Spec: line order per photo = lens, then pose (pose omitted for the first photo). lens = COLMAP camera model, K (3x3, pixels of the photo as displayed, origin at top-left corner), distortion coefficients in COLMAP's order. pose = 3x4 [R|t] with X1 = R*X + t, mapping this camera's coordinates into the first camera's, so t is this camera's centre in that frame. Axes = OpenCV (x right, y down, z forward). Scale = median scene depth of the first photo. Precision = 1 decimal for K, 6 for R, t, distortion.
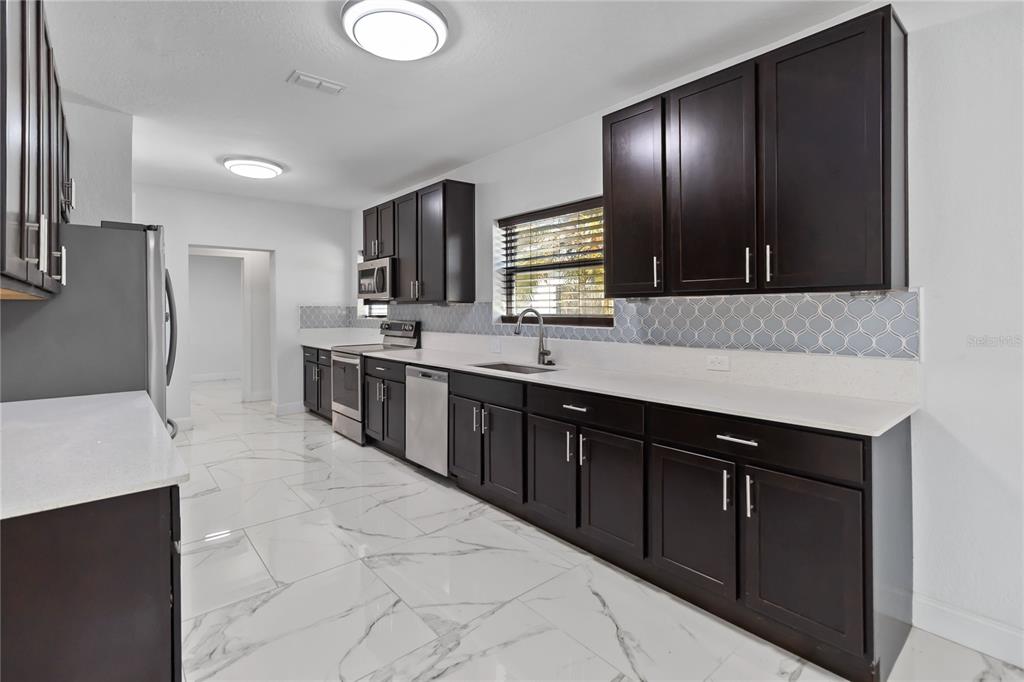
lens RADIAL K [[472.9, 0, 508.5], [0, 472.9, 310.3], [0, 0, 1]] dist [-0.000013, 0.000517]
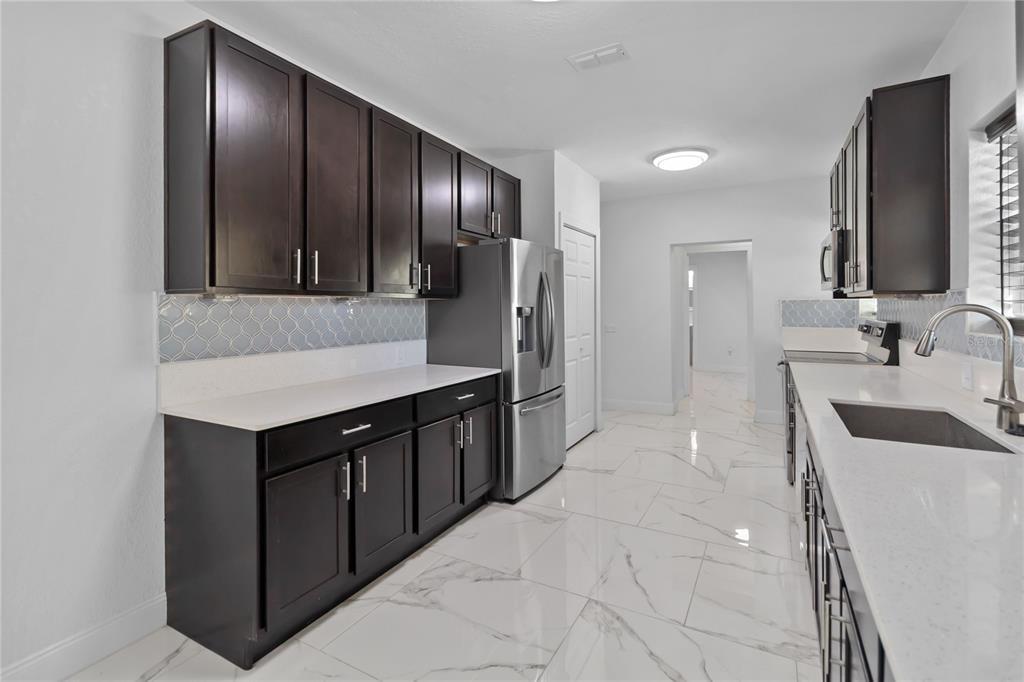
lens RADIAL K [[472.9, 0, 520.0], [0, 472.9, 314.0], [0, 0, 1]] dist [-0.000013, 0.000517]
pose [[0.369739, 0.016805, -0.928984, 0.299476], [0.004742, 0.999789, 0.019973, -0.005676], [0.929123, -0.011790, 0.369582, 0.400639]]
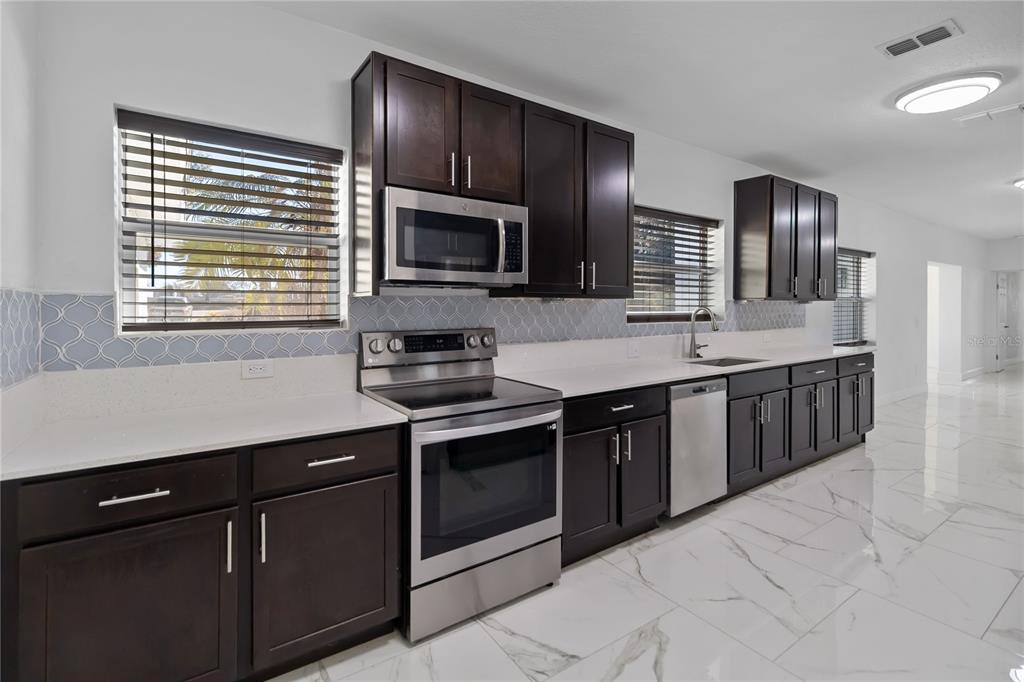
lens RADIAL K [[472.9, 0, 520.8], [0, 472.9, 309.9], [0, 0, 1]] dist [-0.000013, 0.000517]
pose [[0.092109, 0.001965, 0.995747, -1.023332], [0.001283, 0.999997, -0.002092, 0.004081], [-0.995748, 0.001471, 0.092106, 1.260182]]
